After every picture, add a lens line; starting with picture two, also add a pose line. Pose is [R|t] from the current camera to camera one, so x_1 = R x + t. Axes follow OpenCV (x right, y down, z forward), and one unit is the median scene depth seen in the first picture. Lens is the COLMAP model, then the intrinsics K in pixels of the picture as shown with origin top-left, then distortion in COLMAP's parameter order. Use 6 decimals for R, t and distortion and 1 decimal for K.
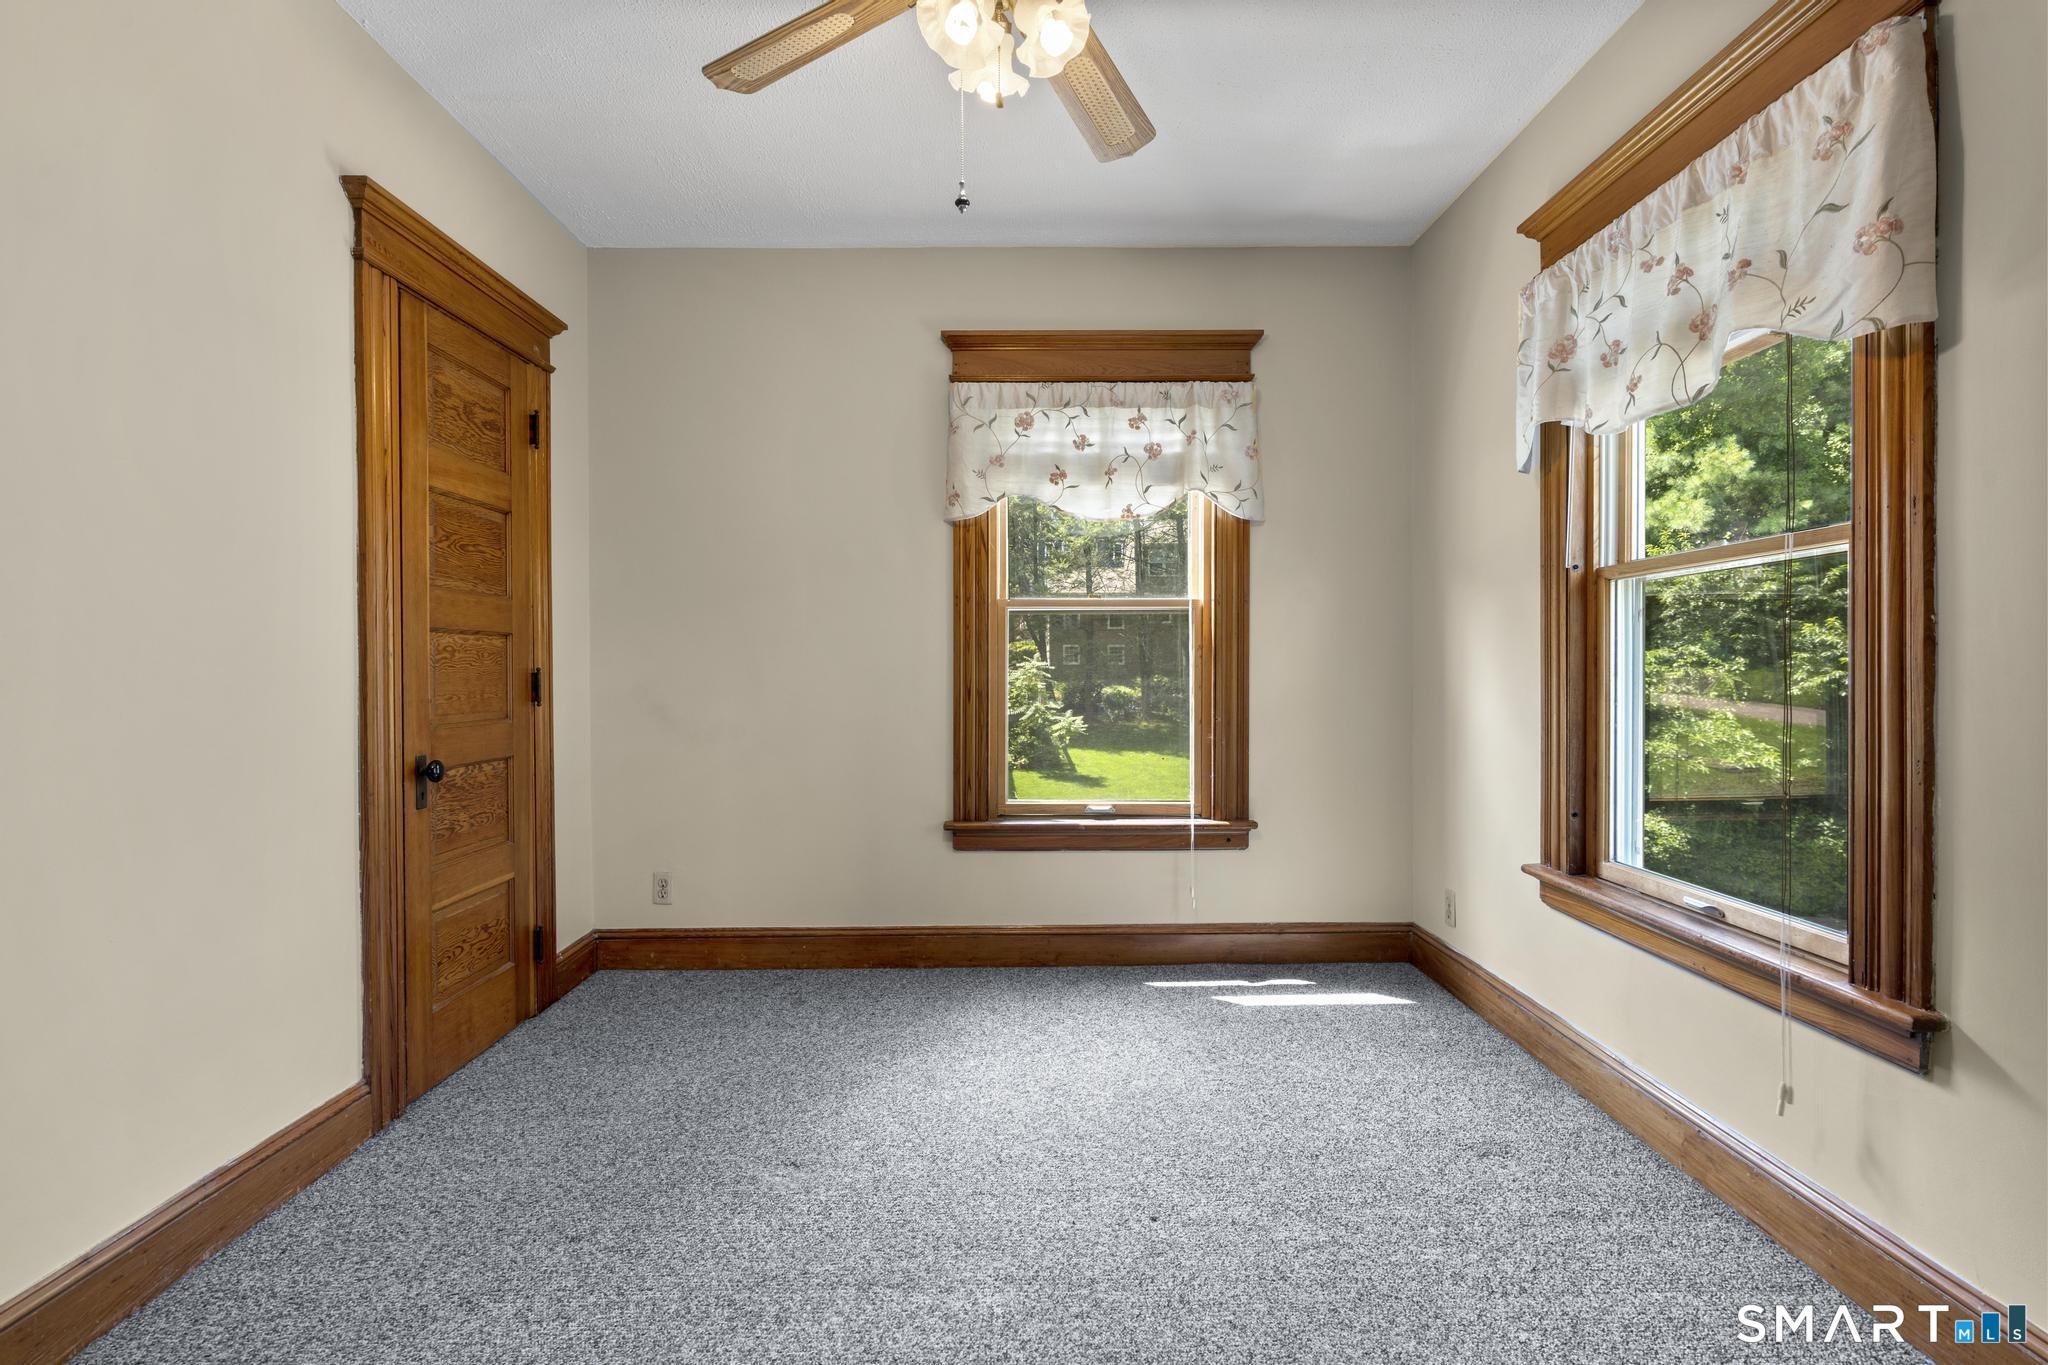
lens RADIAL K [[929.8, 0, 1021.1], [0, 929.8, 673.0], [0, 0, 1]] dist [-0.008643, 0.004181]
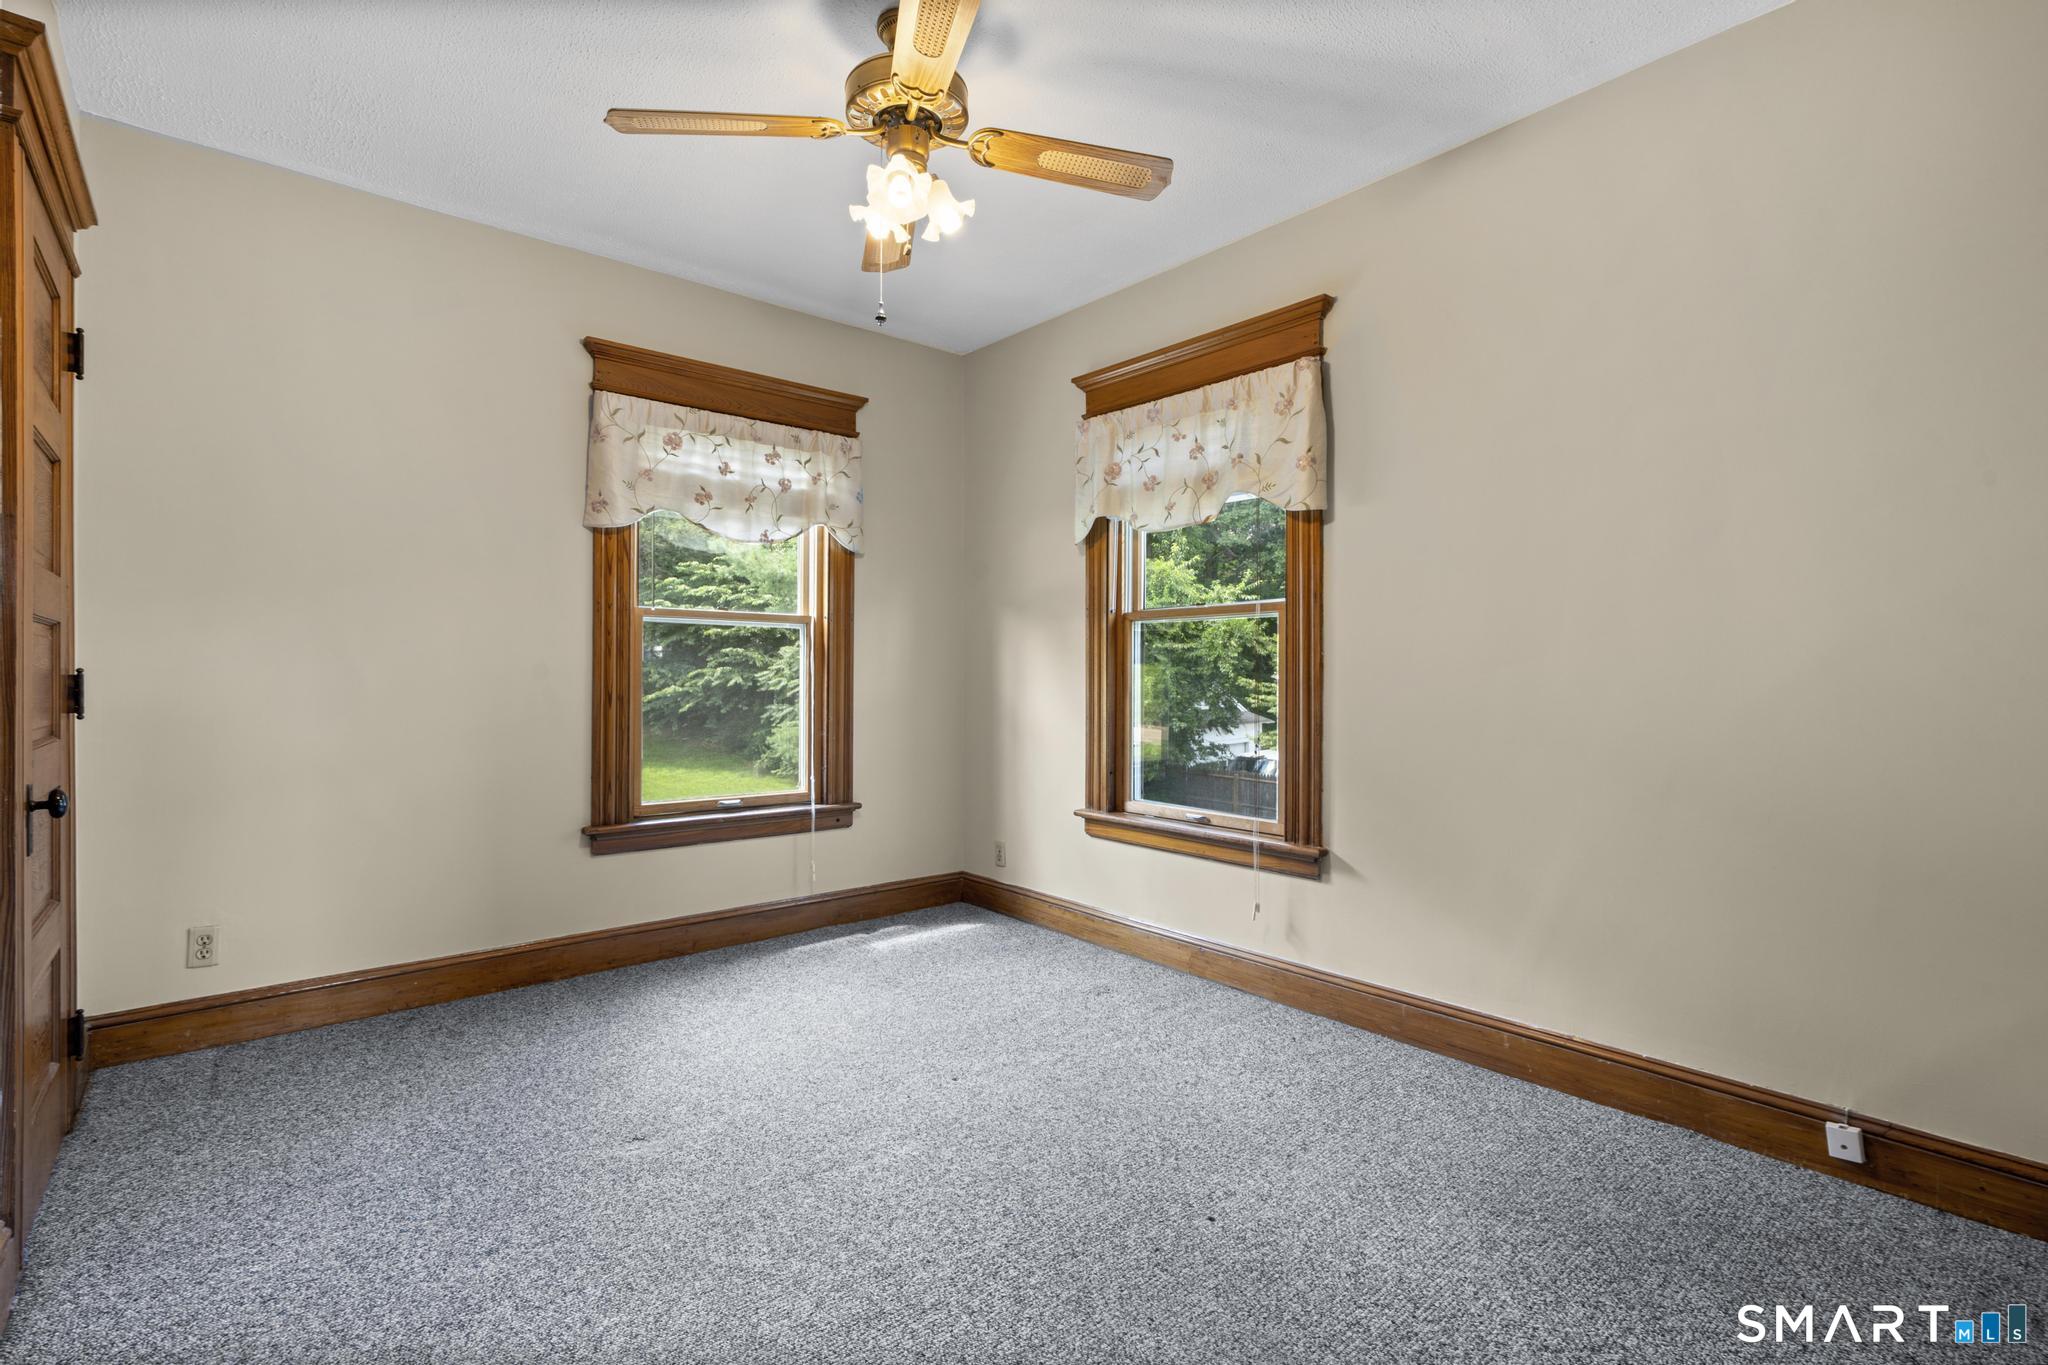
lens RADIAL K [[929.8, 0, 1020.8], [0, 929.8, 670.0], [0, 0, 1]] dist [-0.008643, 0.004181]
pose [[0.768162, 0.010758, 0.640166, -0.461197], [-0.003434, 0.999914, -0.012682, 0.002494], [-0.640247, 0.007544, 0.768132, -0.080873]]
